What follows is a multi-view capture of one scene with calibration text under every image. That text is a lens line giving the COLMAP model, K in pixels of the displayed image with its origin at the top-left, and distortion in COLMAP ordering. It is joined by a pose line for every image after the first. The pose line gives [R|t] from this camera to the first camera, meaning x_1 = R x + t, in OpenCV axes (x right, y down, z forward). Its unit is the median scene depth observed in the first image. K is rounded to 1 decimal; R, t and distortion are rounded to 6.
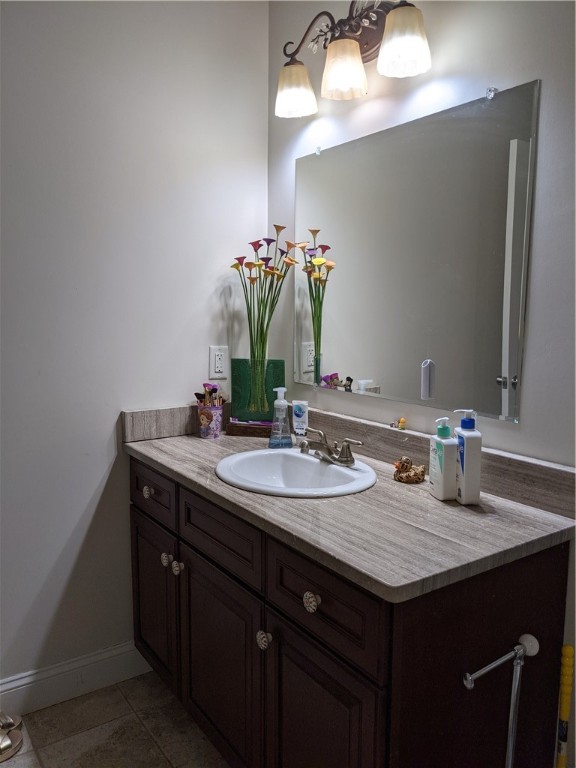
lens RADIAL K [[609.0, 0, 287.8], [0, 609.0, 384.1], [0, 0, 1]] dist [0.059821, -0.056028]
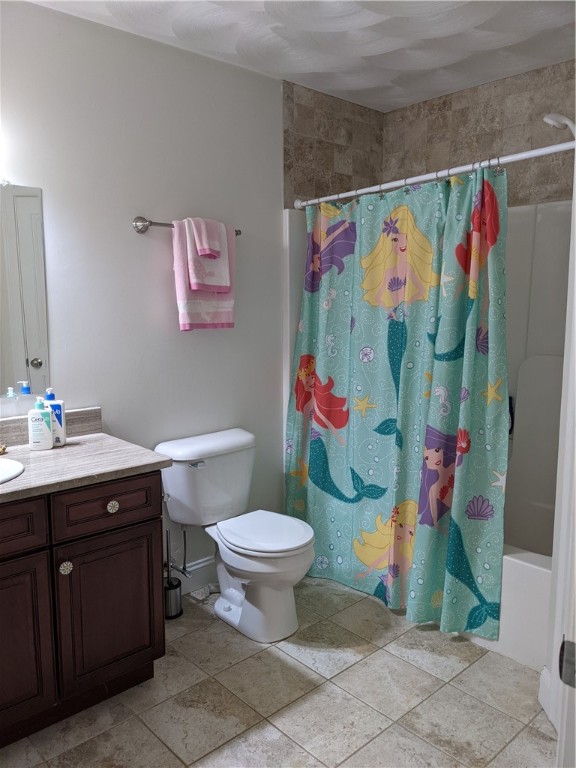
lens RADIAL K [[609.0, 0, 287.9], [0, 609.0, 384.5], [0, 0, 1]] dist [0.059821, -0.056028]
pose [[-0.136156, -0.139611, 0.980801, -1.352765], [0.125360, 0.979634, 0.156848, -0.141341], [-0.982724, 0.144309, -0.115882, 0.577320]]
